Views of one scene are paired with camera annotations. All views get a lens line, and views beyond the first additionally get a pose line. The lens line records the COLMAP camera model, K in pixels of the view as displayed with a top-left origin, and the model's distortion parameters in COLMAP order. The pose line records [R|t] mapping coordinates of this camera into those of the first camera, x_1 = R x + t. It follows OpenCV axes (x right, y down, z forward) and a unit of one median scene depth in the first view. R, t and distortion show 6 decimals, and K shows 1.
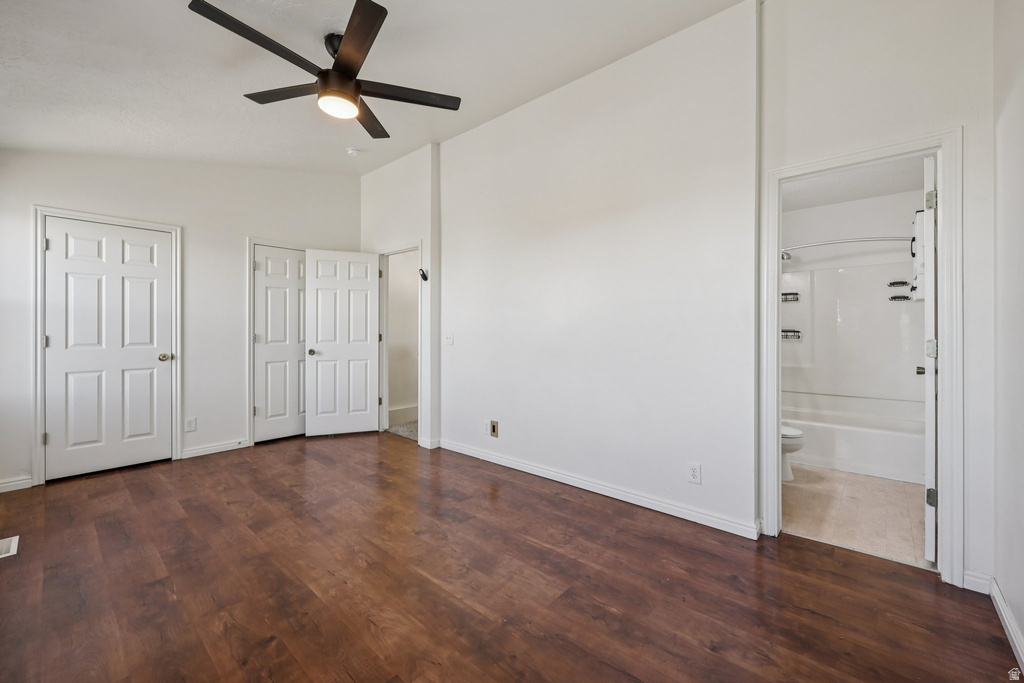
lens RADIAL K [[413.1, 0, 512.2], [0, 413.1, 333.3], [0, 0, 1]] dist [-0.000827, 0.000076]
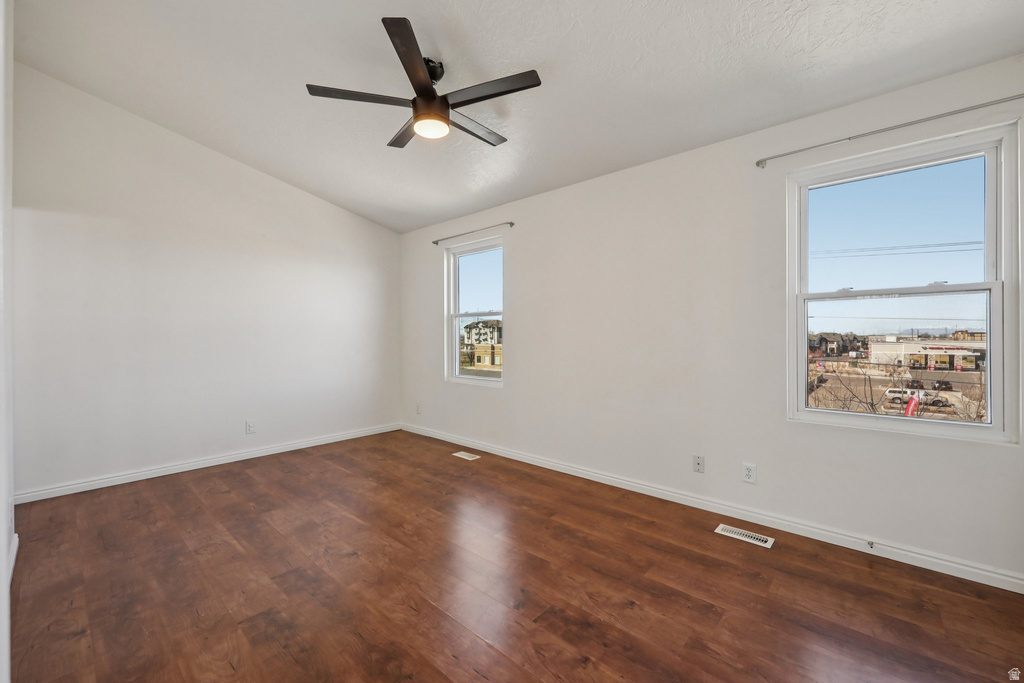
lens RADIAL K [[413.1, 0, 511.1], [0, 413.1, 336.9], [0, 0, 1]] dist [-0.000827, 0.000076]
pose [[-0.999979, 0.004145, 0.004891, -0.600774], [0.004189, 0.999951, 0.008986, -0.011436], [-0.004854, 0.009007, -0.999948, 1.961826]]
